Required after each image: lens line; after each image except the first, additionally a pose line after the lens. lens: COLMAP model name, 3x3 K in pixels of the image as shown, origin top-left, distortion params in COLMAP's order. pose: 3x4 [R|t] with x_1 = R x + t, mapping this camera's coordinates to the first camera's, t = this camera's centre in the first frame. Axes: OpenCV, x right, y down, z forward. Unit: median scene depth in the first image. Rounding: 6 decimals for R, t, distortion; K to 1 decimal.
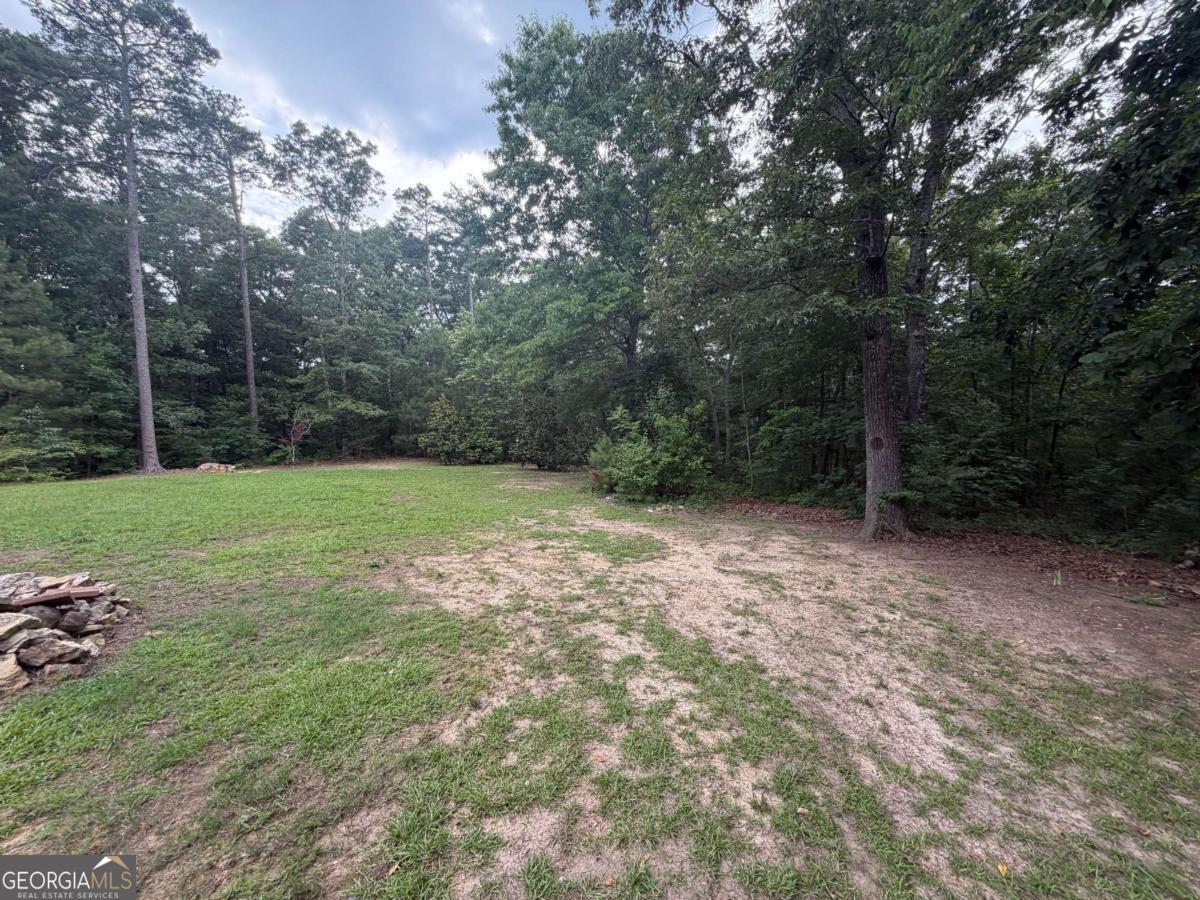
lens RADIAL K [[481.3, 0, 598.7], [0, 481.3, 450.1], [0, 0, 1]] dist [0.001236, 0.000134]
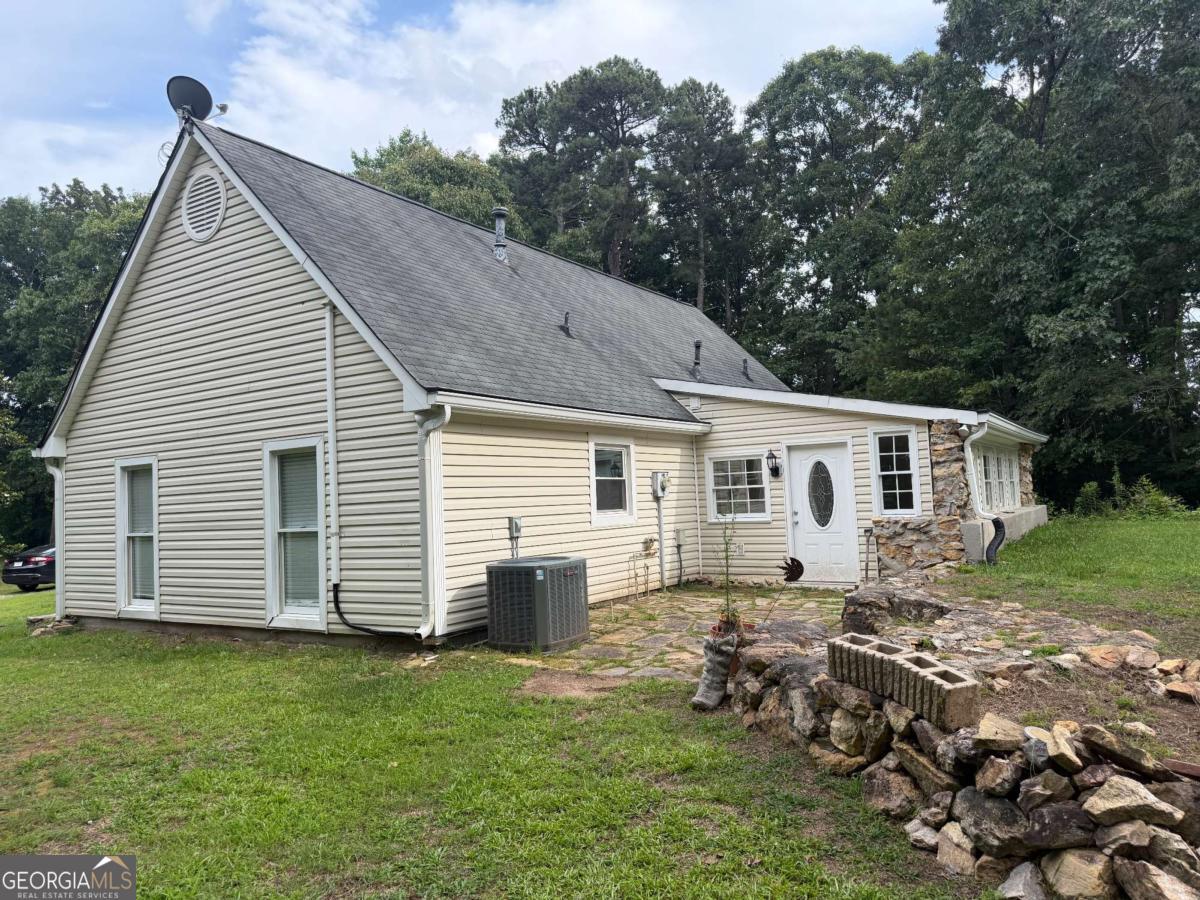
lens RADIAL K [[840.2, 0, 593.6], [0, 840.2, 452.7], [0, 0, 1]] dist [0.061097, -0.069444]
pose [[-0.367780, -0.014562, -0.929799, -0.015921], [0.047374, 0.998286, -0.034374, -0.004326], [0.928705, -0.056691, -0.366459, 0.128617]]
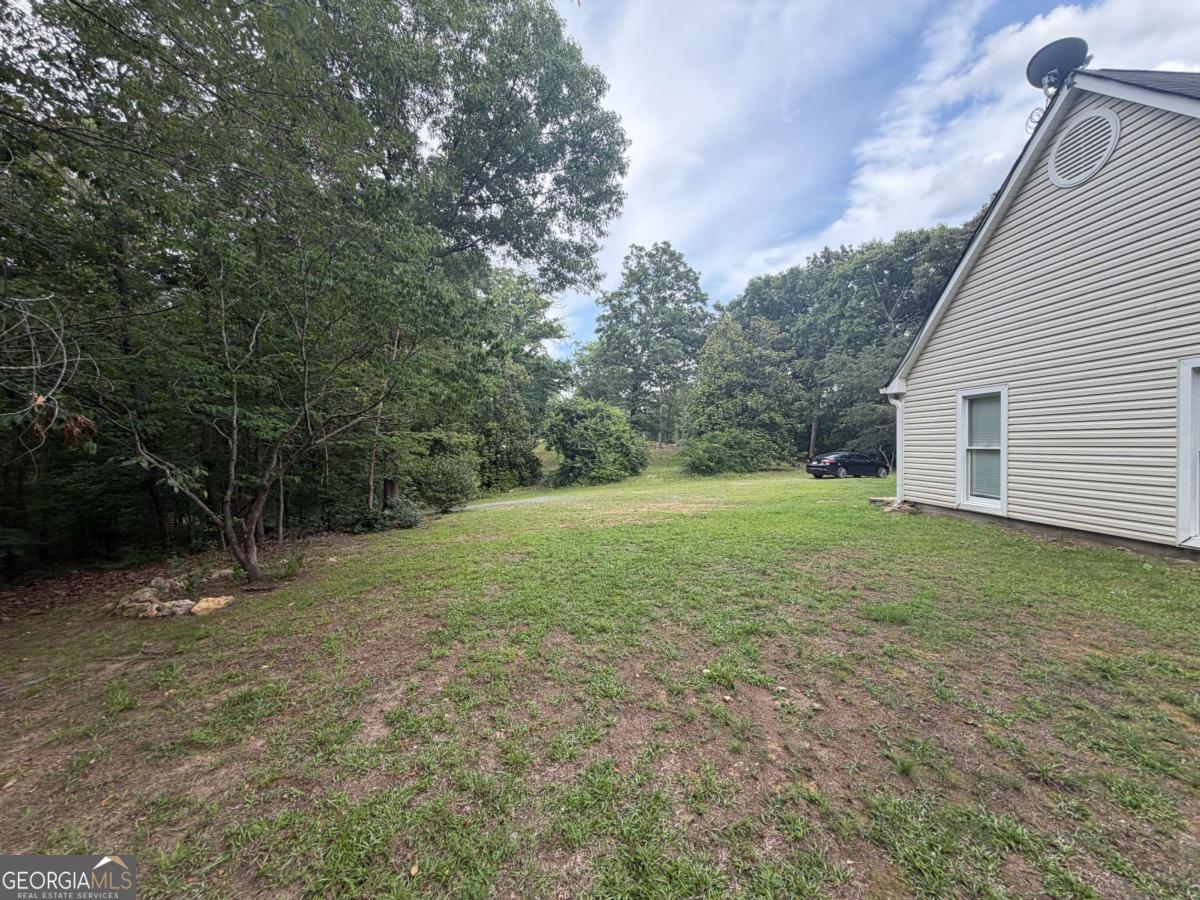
lens RADIAL K [[481.3, 0, 611.6], [0, 481.3, 451.3], [0, 0, 1]] dist [0.001236, 0.000134]
pose [[-0.964087, 0.032519, -0.263589, -0.015886], [0.027252, 0.999350, 0.023614, 0.000779], [0.264185, 0.015583, -0.964346, -0.046705]]
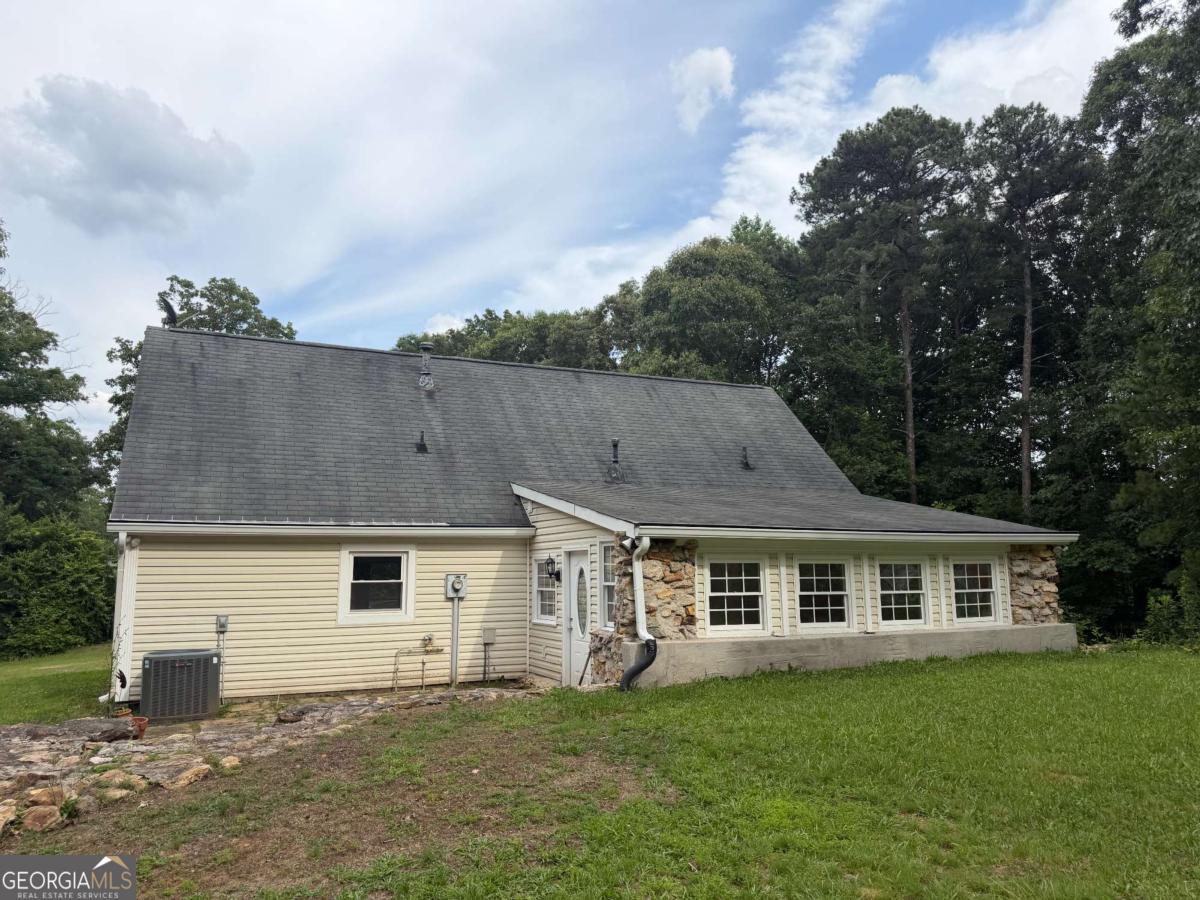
lens RADIAL K [[840.2, 0, 600.7], [0, 840.2, 453.3], [0, 0, 1]] dist [0.061097, -0.069444]
pose [[-0.804992, -0.054983, -0.590733, -0.300372], [0.026688, 0.991333, -0.128637, -0.015500], [0.592686, -0.119317, -0.796547, 0.573485]]
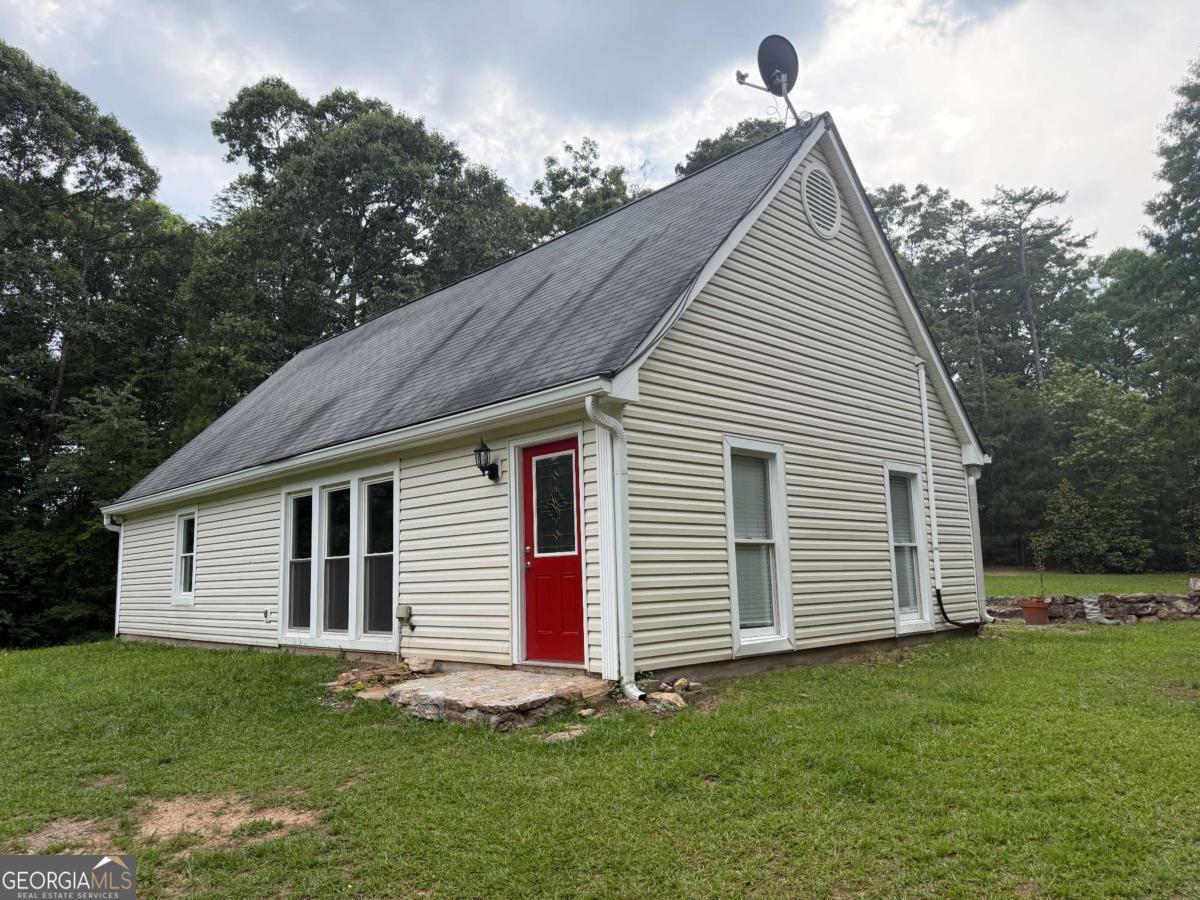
lens RADIAL K [[840.2, 0, 604.7], [0, 840.2, 460.4], [0, 0, 1]] dist [0.061097, -0.069444]
pose [[0.826698, -0.078746, -0.557108, -0.252819], [0.007991, 0.991701, -0.128317, 0.029434], [0.562589, 0.101627, 0.820466, -0.751588]]
